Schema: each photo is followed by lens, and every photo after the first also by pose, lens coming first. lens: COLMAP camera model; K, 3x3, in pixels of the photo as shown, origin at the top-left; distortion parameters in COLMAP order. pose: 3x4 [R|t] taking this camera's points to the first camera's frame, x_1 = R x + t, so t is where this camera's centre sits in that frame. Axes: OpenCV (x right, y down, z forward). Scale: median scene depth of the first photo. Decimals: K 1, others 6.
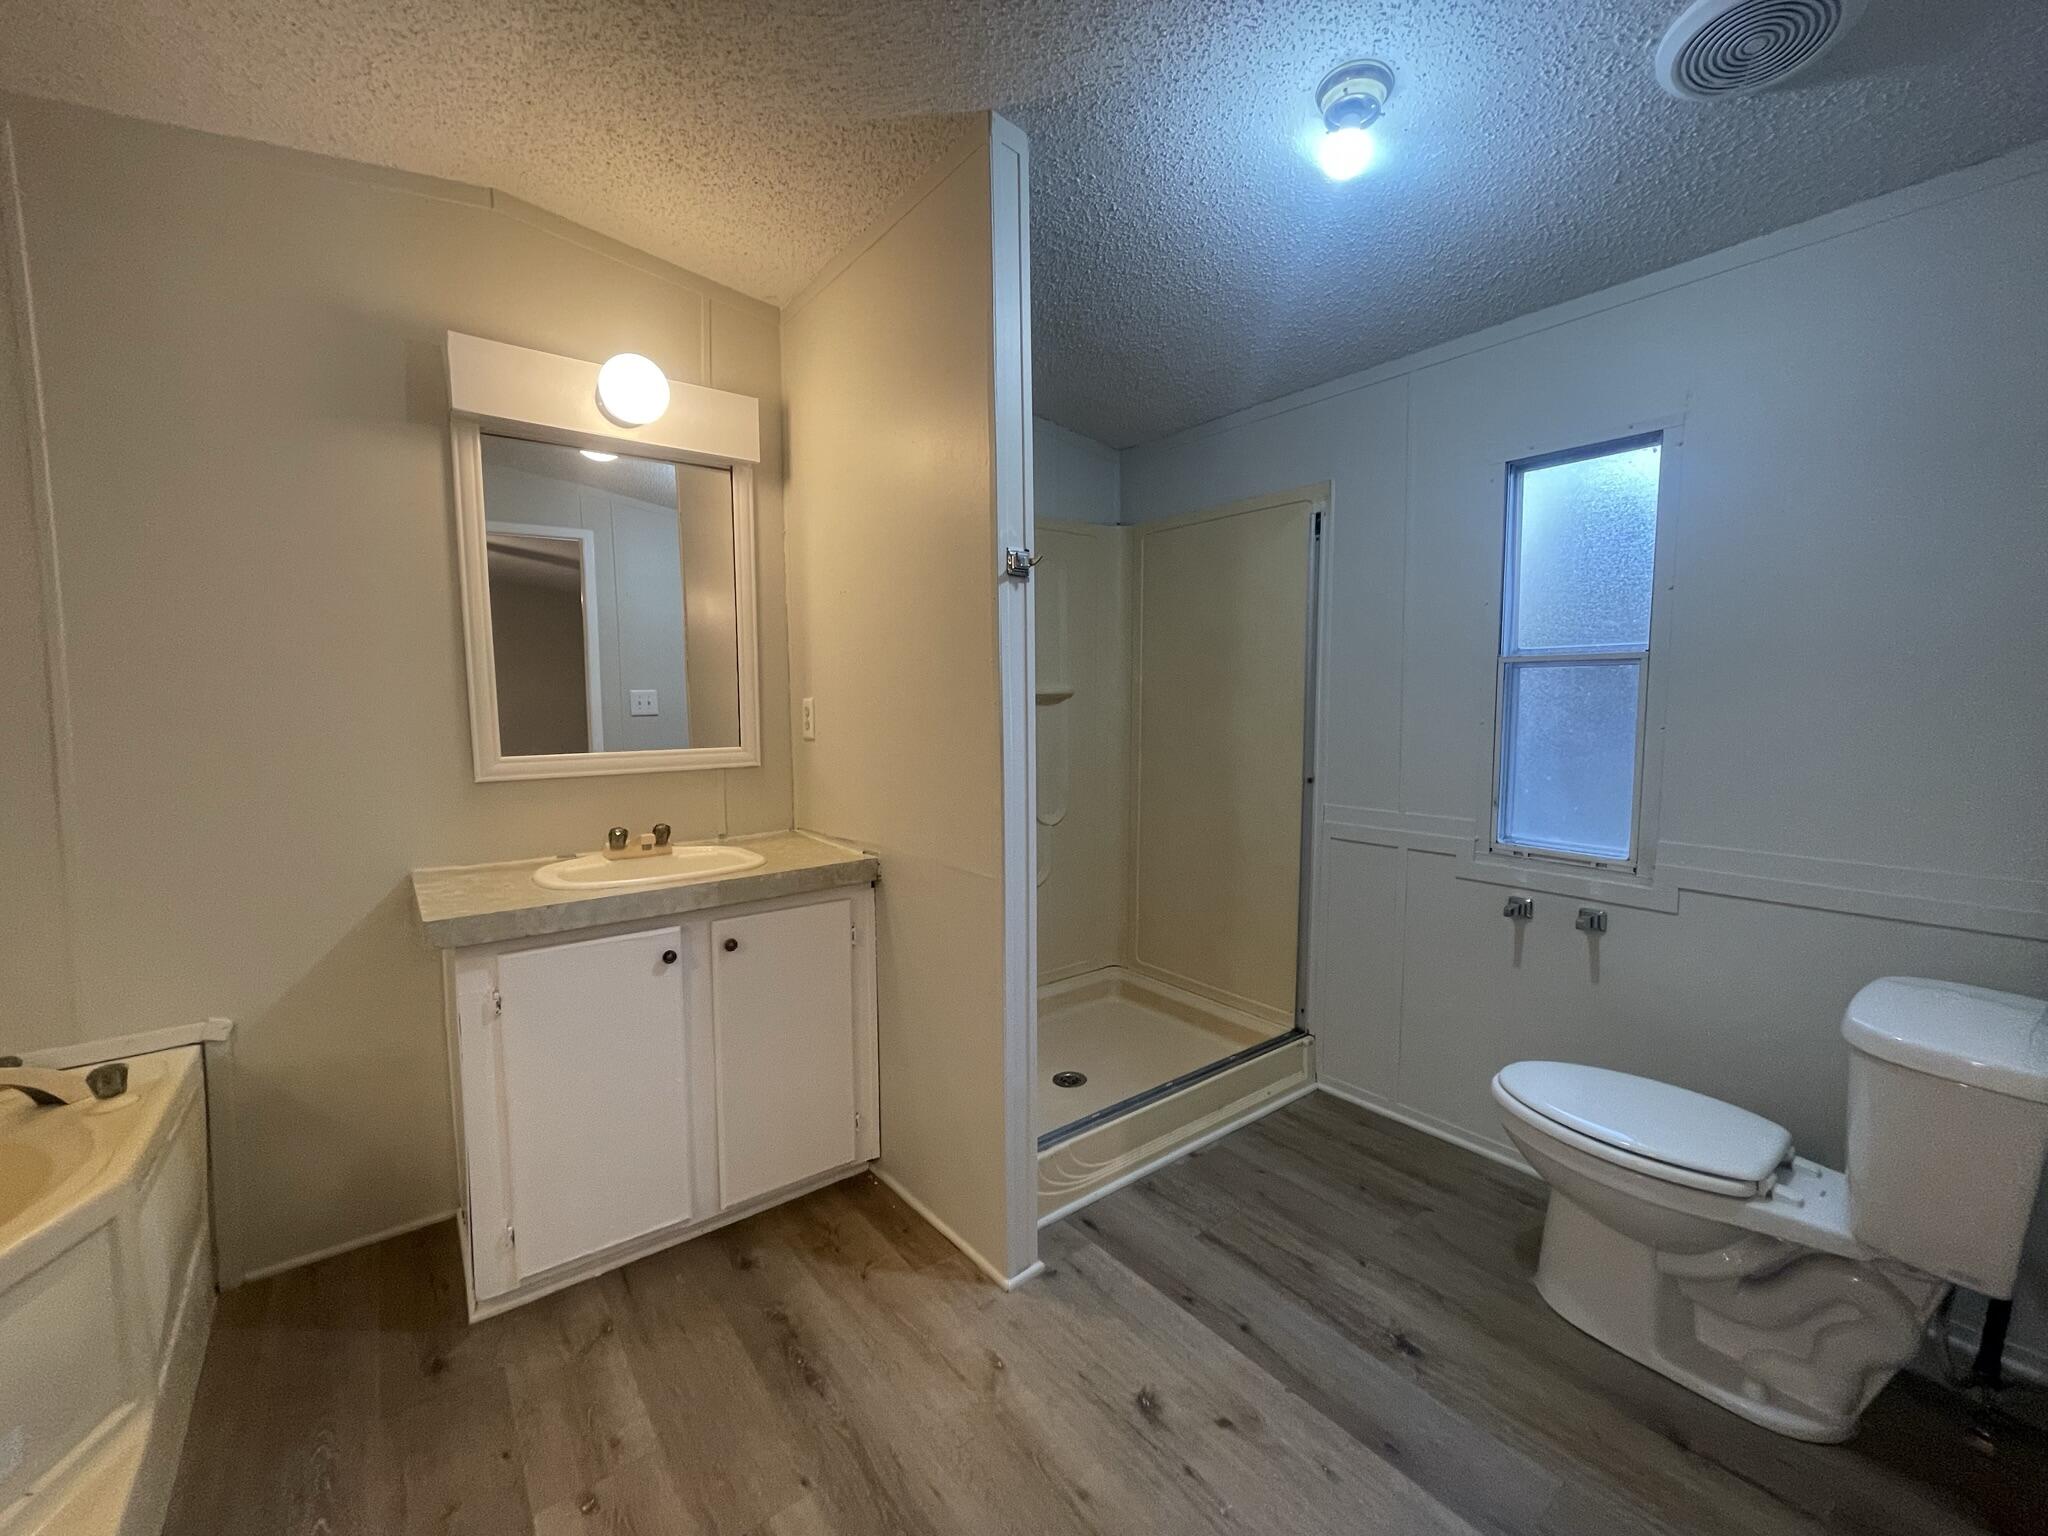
lens RADIAL K [[830.5, 0, 1018.8], [0, 830.5, 768.4], [0, 0, 1]] dist [-0.001331, -0.000616]
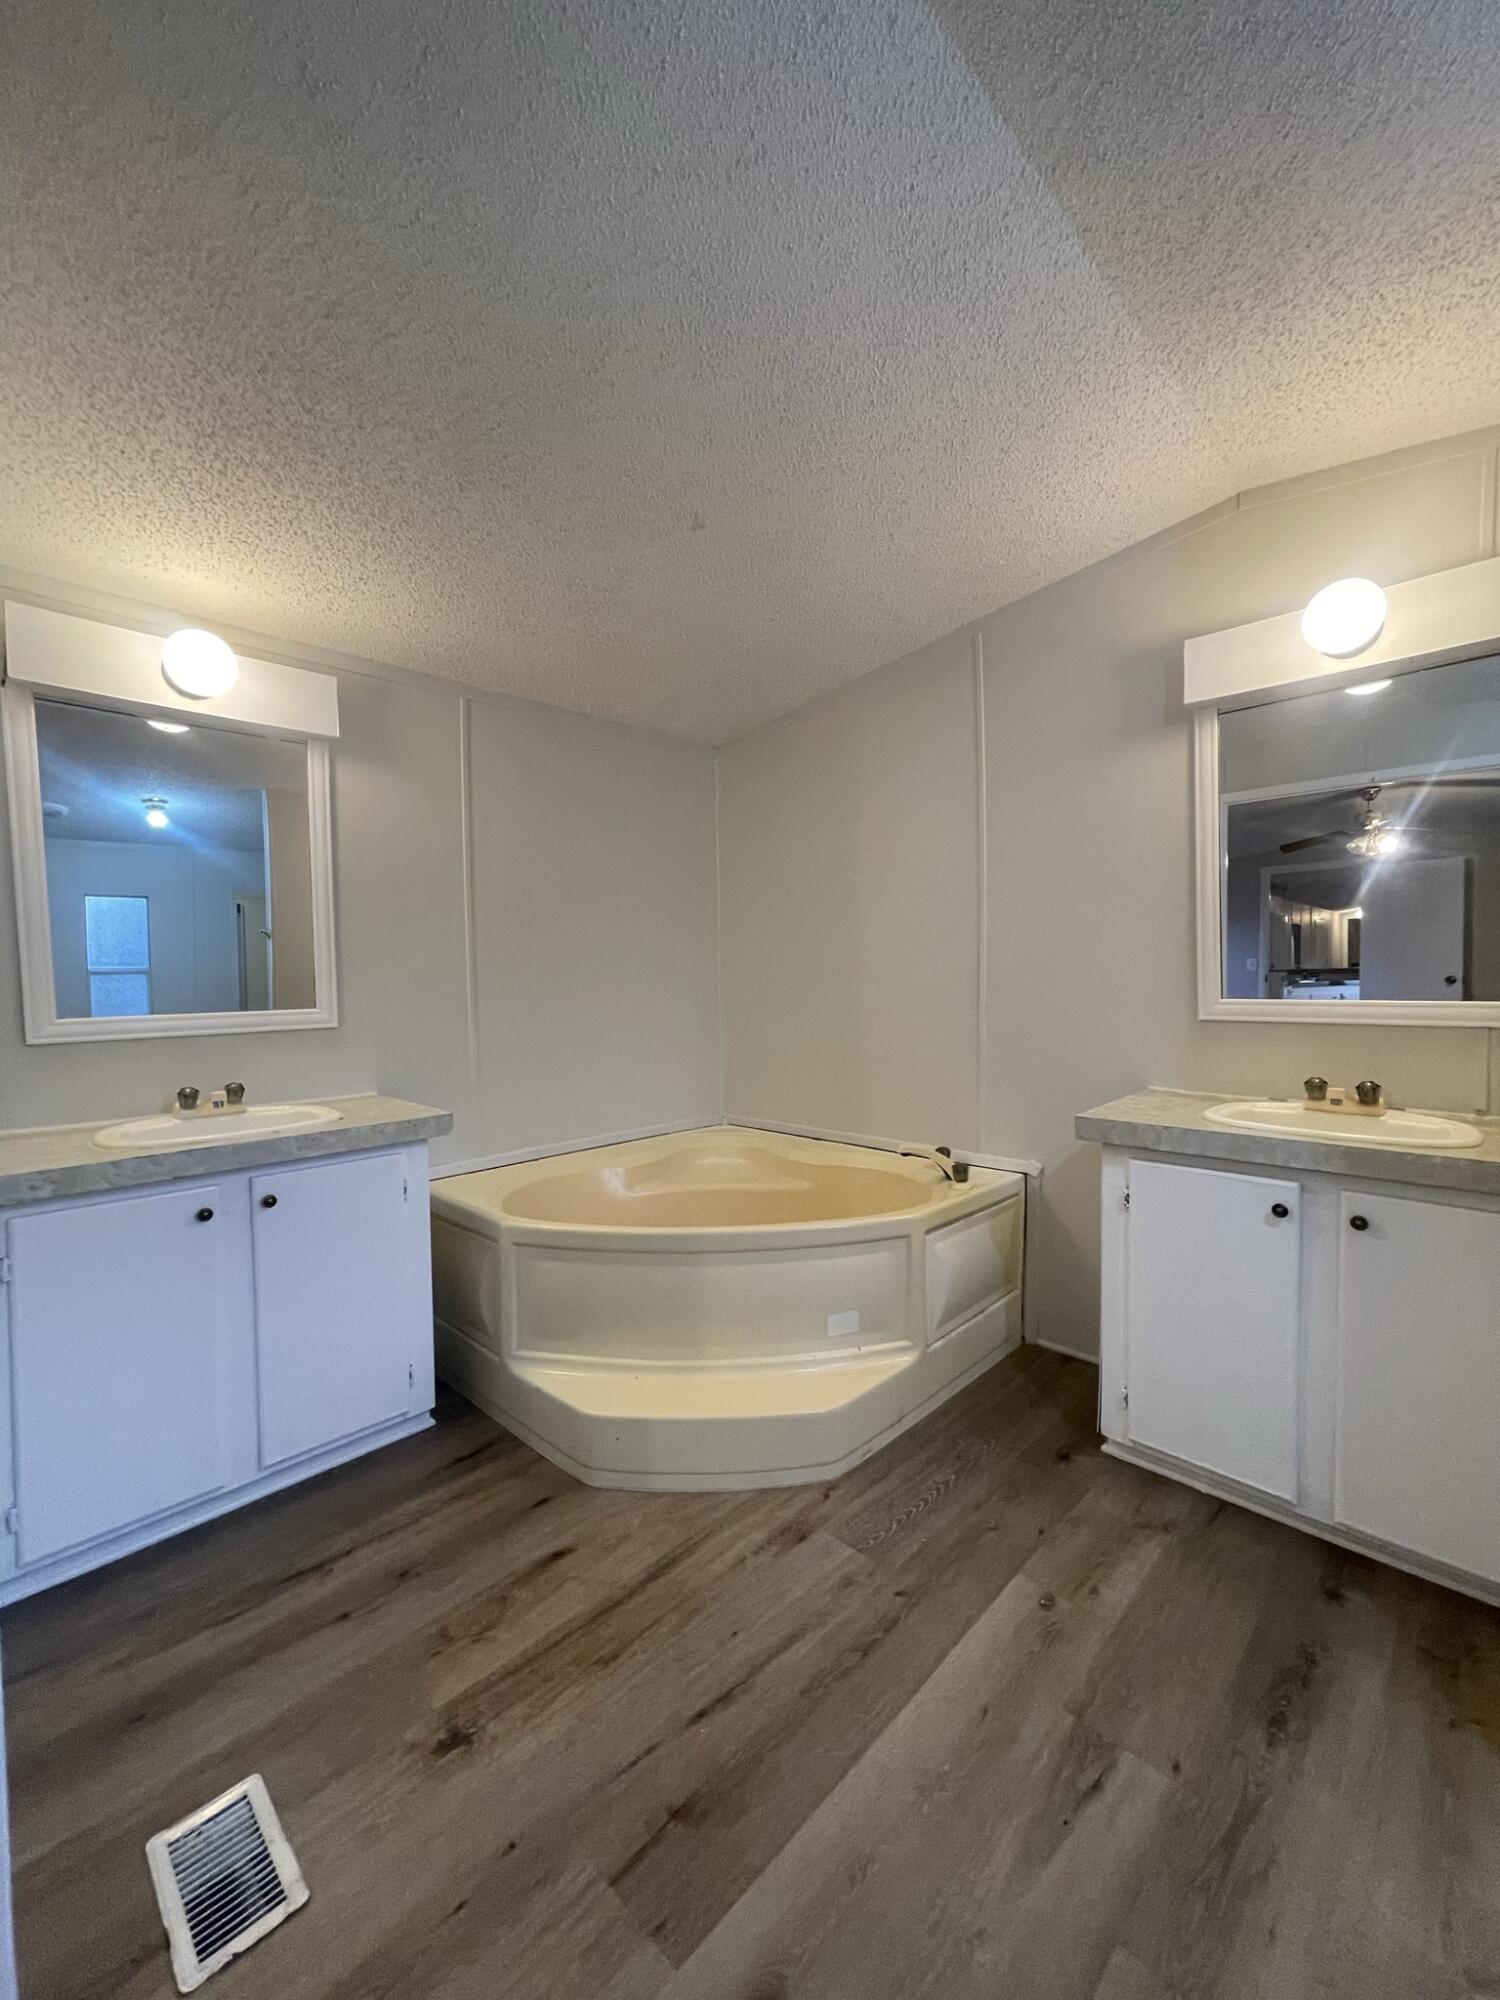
lens RADIAL K [[811.1, 0, 745.2], [0, 811.1, 999.5], [0, 0, 1]] dist [-0.001331, -0.000616]
pose [[0.128496, 0.037165, -0.991013, 0.431863], [-0.069907, 0.997151, 0.028331, 0.001546], [0.989243, 0.065639, 0.130728, 0.264368]]
